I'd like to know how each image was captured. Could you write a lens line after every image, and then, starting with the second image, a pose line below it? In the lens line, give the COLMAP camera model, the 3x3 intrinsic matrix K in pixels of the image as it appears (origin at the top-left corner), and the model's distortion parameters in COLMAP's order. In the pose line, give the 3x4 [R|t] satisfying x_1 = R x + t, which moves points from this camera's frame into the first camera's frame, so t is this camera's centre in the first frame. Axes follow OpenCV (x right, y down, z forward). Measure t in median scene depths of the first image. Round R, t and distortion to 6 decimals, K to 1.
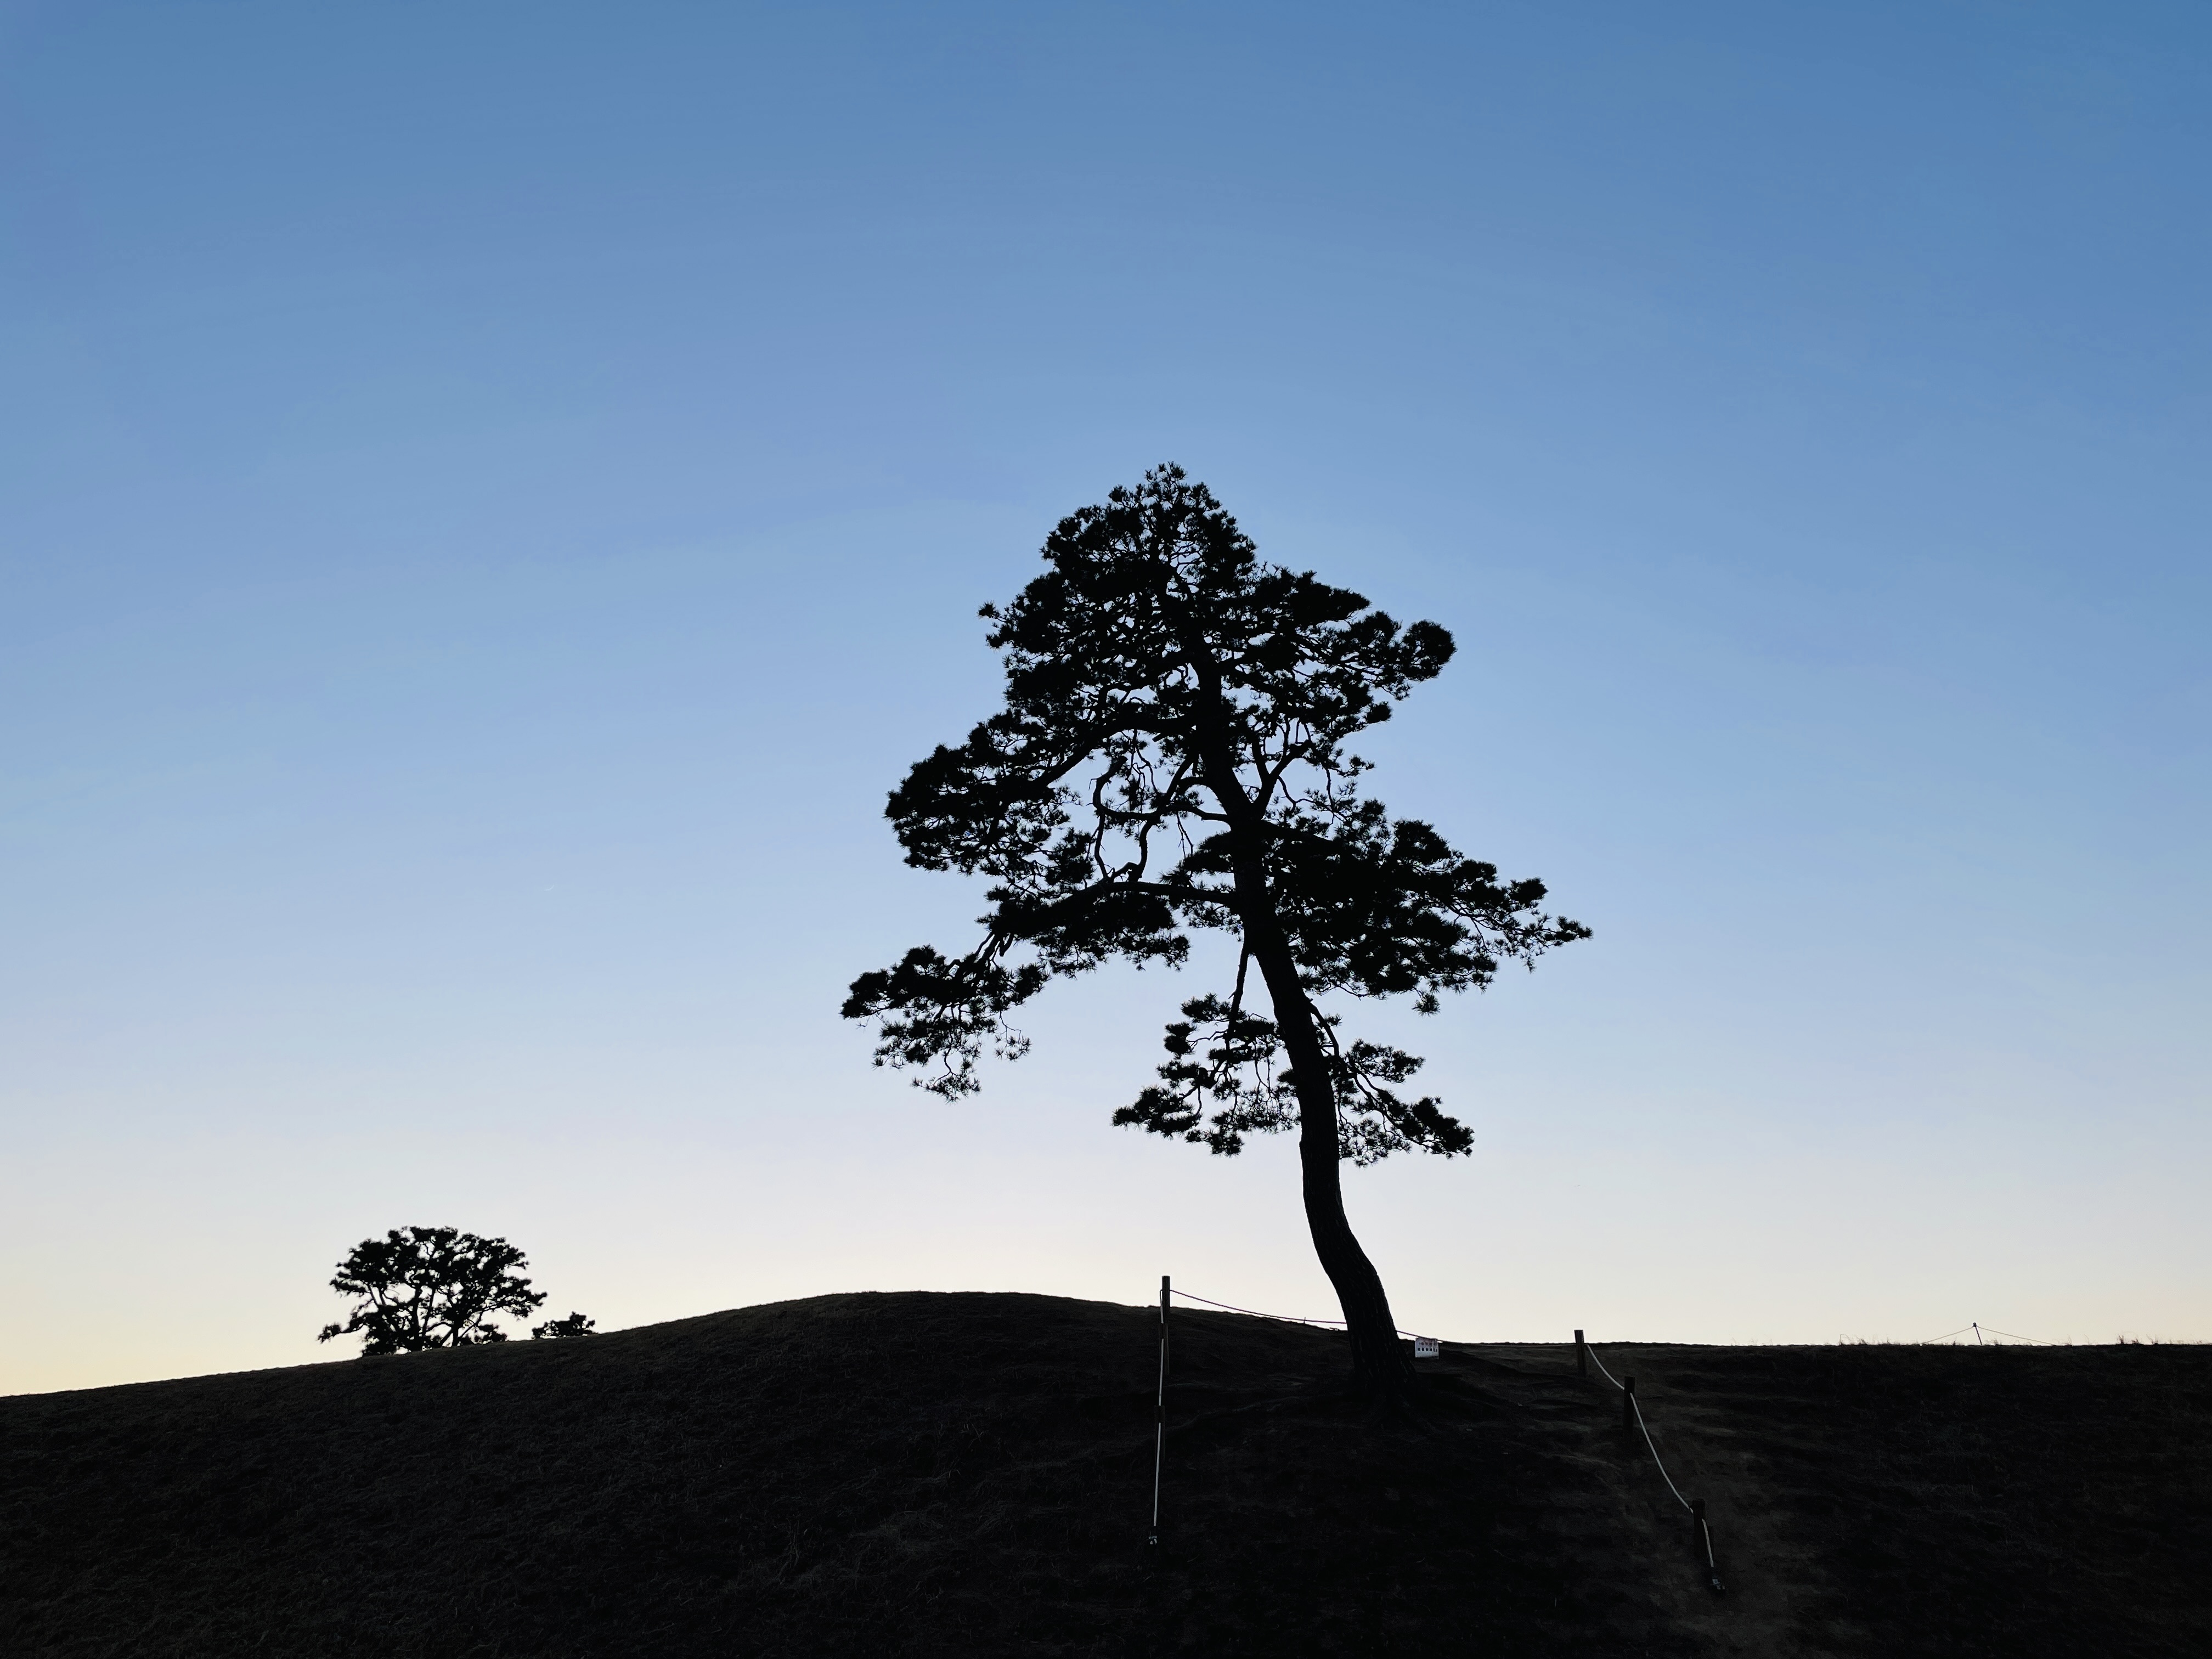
lens RADIAL K [[1677.8, 0, 1082.6], [0, 1677.8, 811.5], [0, 0, 1]] dist [0.083489, -0.104898]
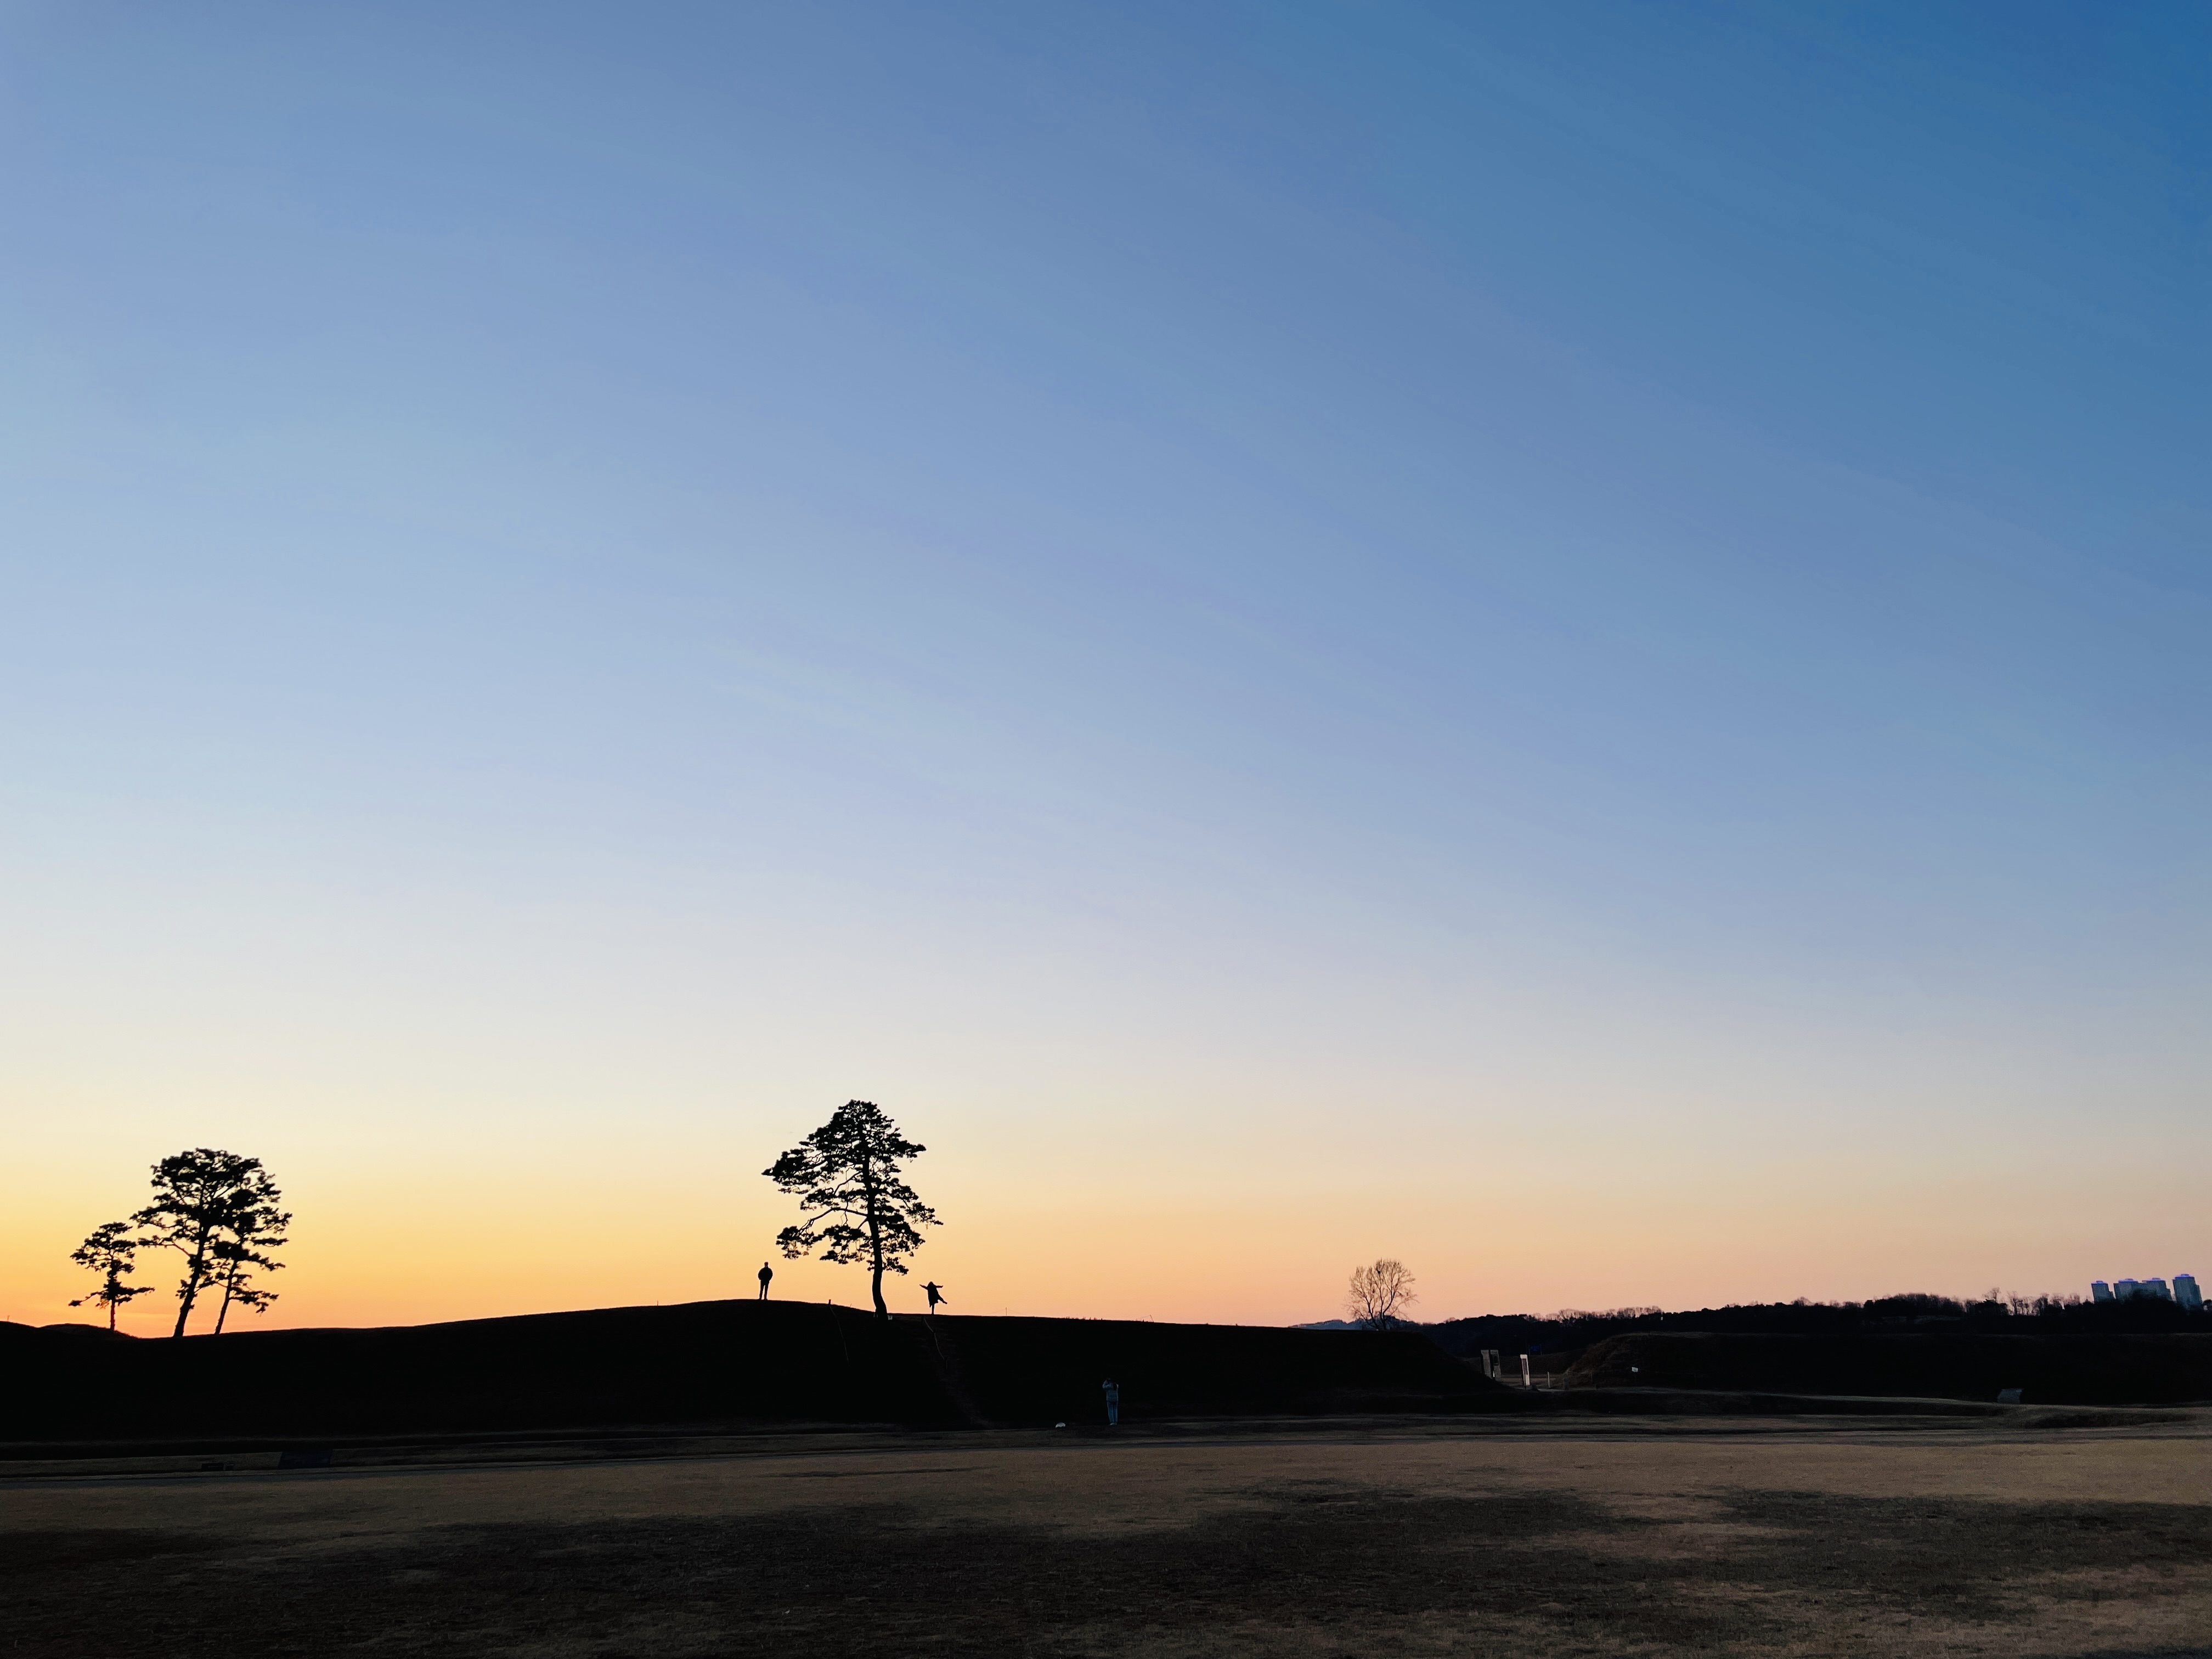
lens RADIAL K [[1677.8, 0, 1097.1], [0, 1677.8, 794.5], [0, 0, 1]] dist [0.083489, -0.104898]
pose [[0.883170, 0.148490, 0.444929, -1.434993], [-0.204056, 0.975734, 0.079405, -1.425910], [-0.422341, -0.160918, 0.892039, -2.835269]]
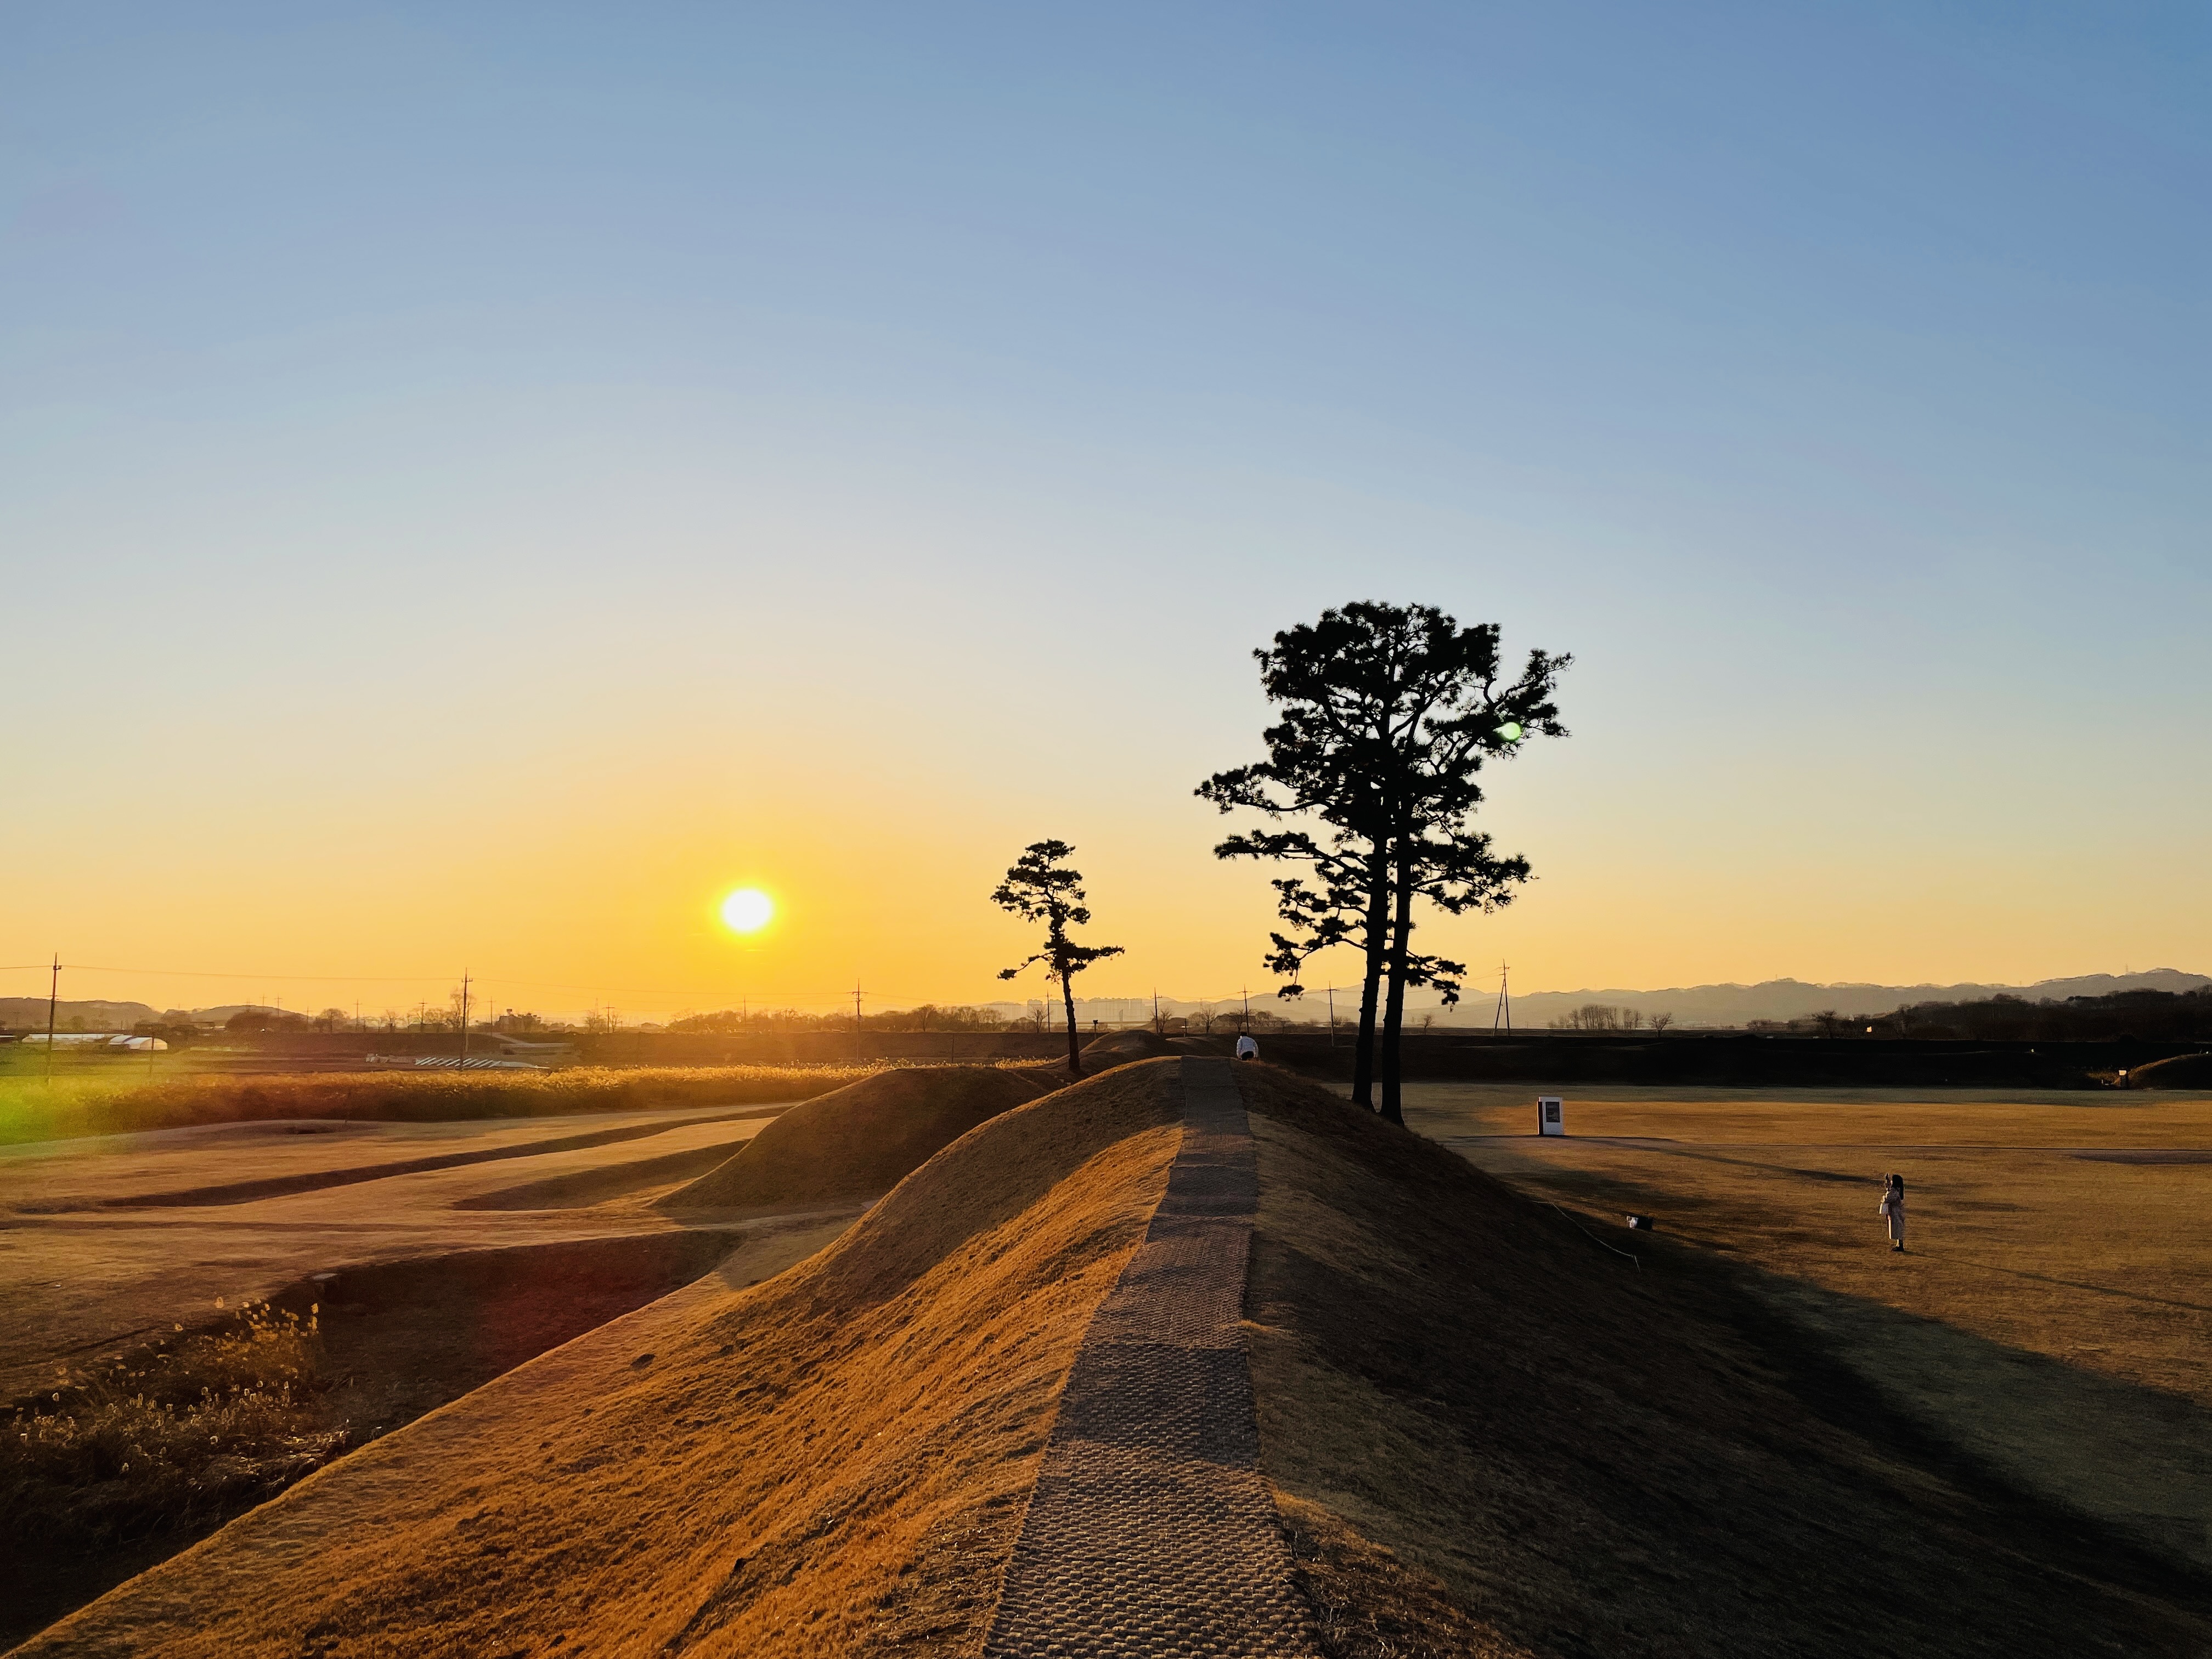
lens RADIAL K [[1677.8, 0, 1074.5], [0, 1677.8, 855.9], [0, 0, 1]] dist [0.083489, -0.104898]
pose [[0.996598, 0.012644, 0.081441, -1.920341], [-0.040777, 0.934384, 0.353926, 0.412691], [-0.071622, -0.356043, 0.931721, 1.381913]]
